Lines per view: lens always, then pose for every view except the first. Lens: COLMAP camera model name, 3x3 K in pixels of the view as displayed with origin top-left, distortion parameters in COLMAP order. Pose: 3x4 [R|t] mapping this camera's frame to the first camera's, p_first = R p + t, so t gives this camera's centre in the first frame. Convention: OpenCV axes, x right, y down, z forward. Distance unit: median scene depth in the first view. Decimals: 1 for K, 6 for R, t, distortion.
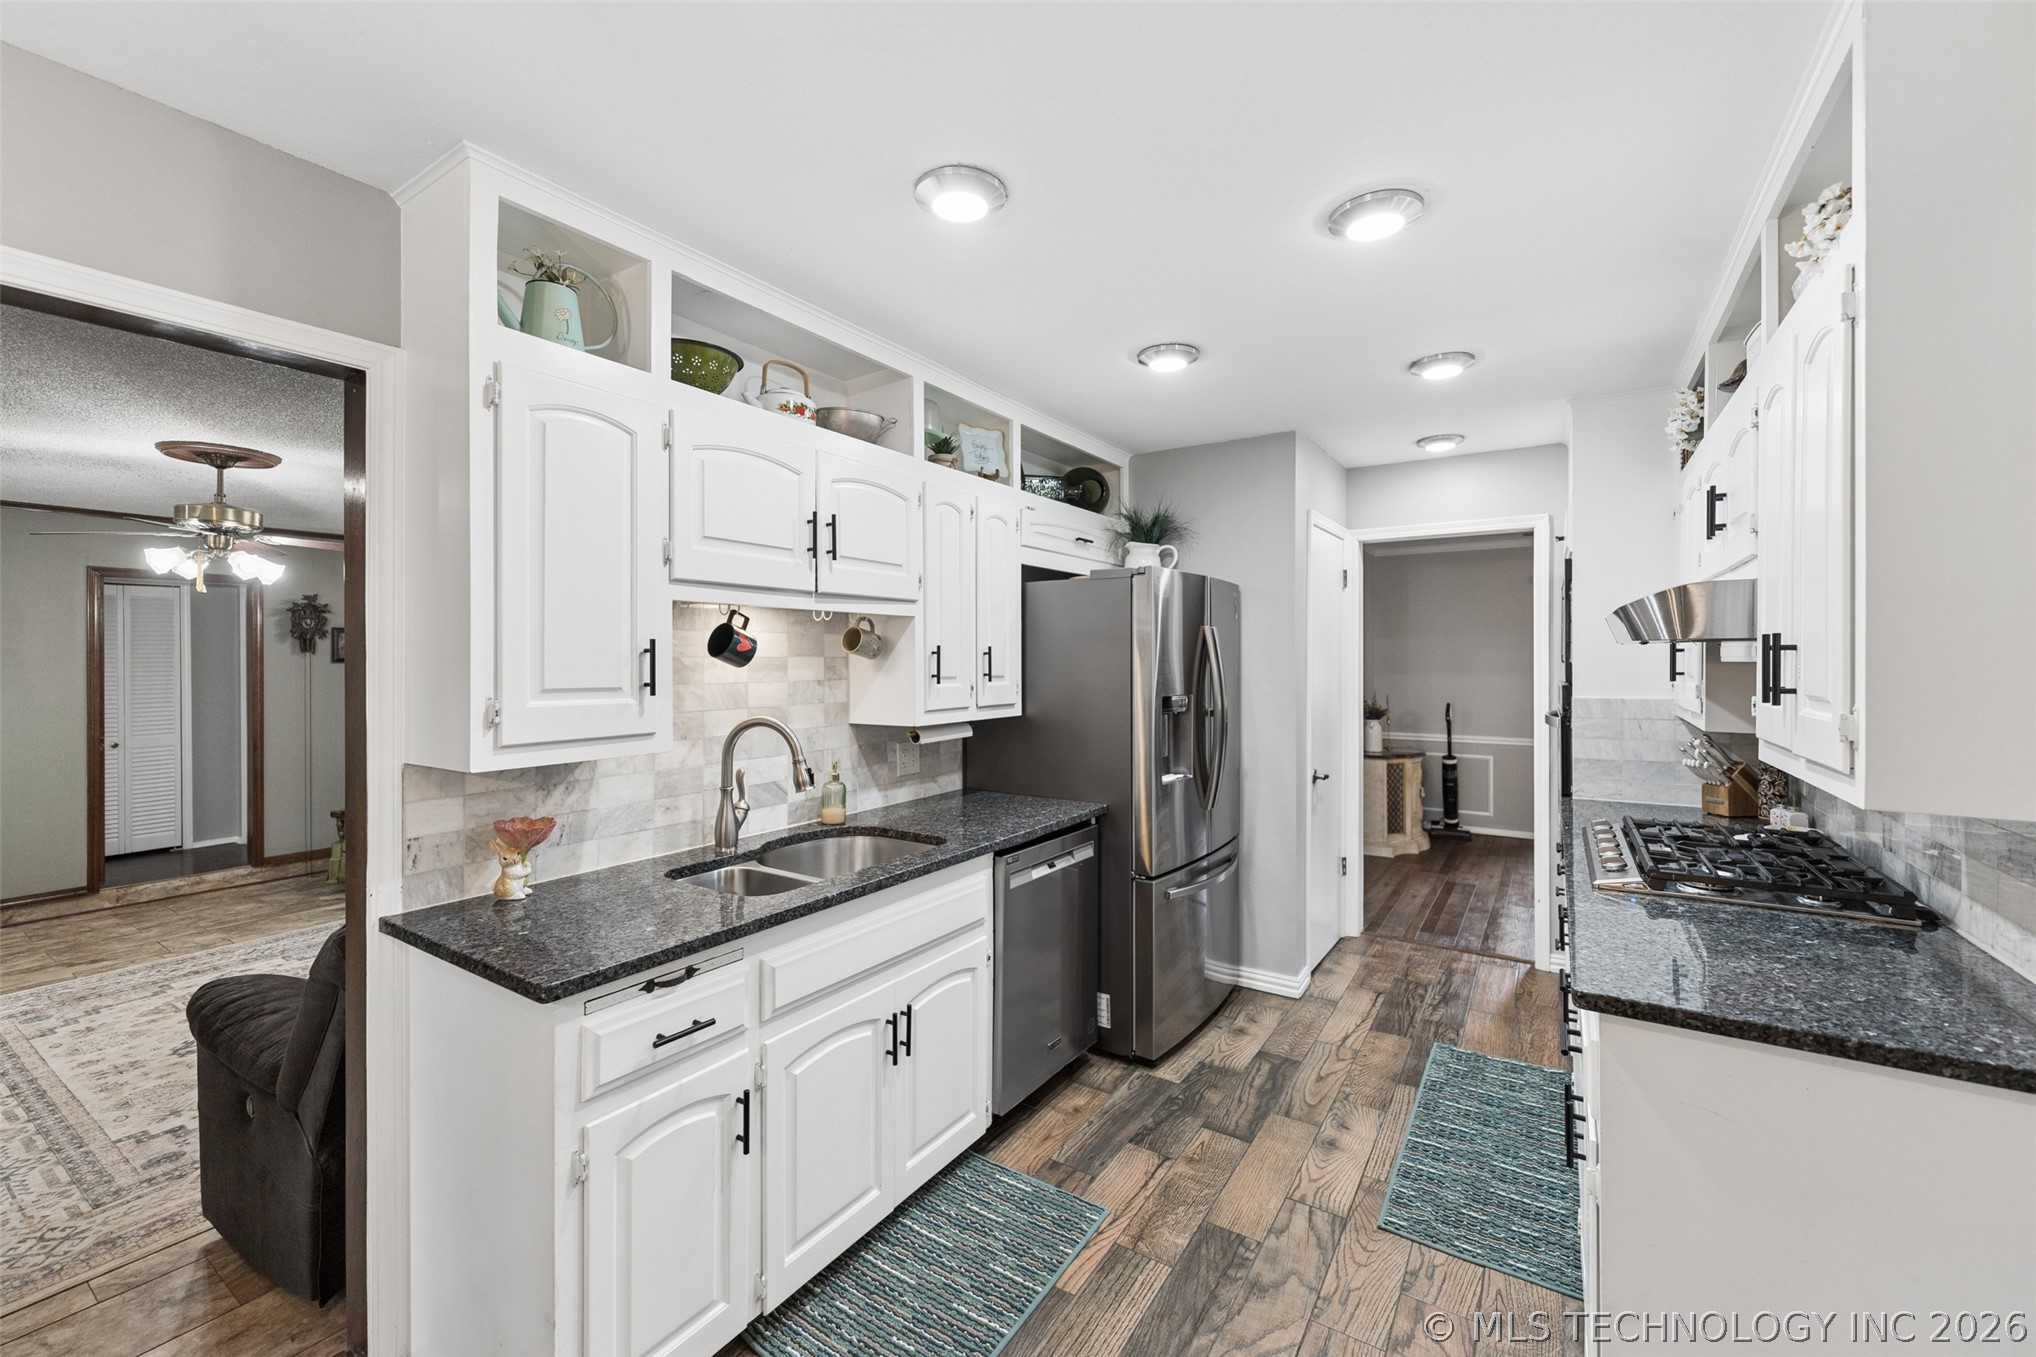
lens RADIAL K [[824.5, 0, 1012.8], [0, 824.5, 662.2], [0, 0, 1]] dist [0.000394, -0.000181]
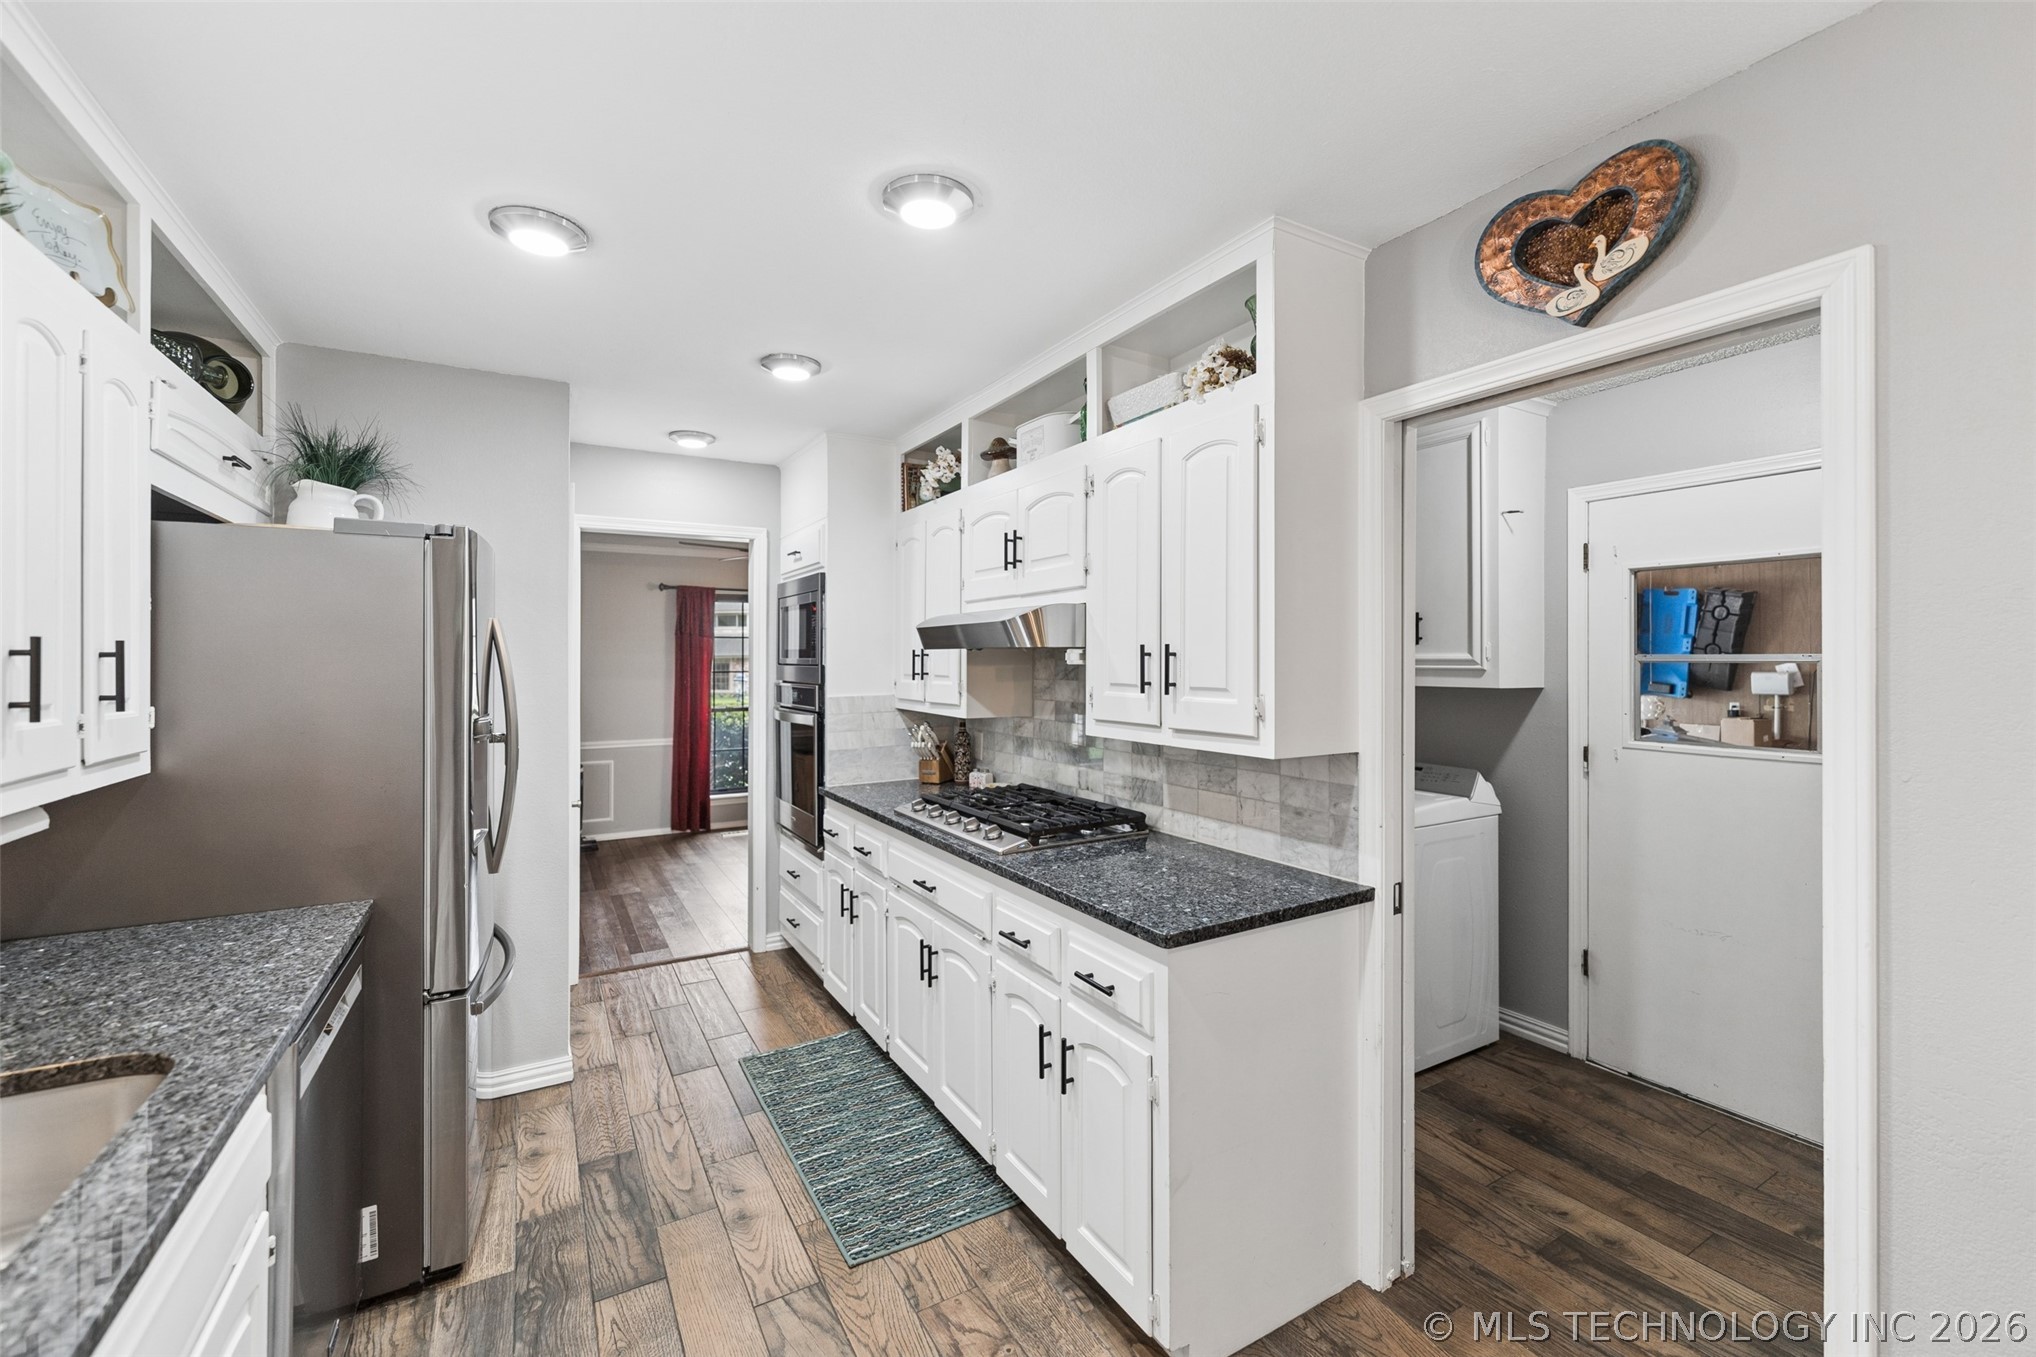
lens RADIAL K [[829.6, 0, 1010.9], [0, 829.6, 656.8], [0, 0, 1]] dist [0.000094, -0.000592]
pose [[0.448222, 0.003176, 0.893917, -0.280674], [0.005884, 0.999962, -0.006503, -0.003140], [-0.893903, 0.008174, 0.448186, 0.354247]]
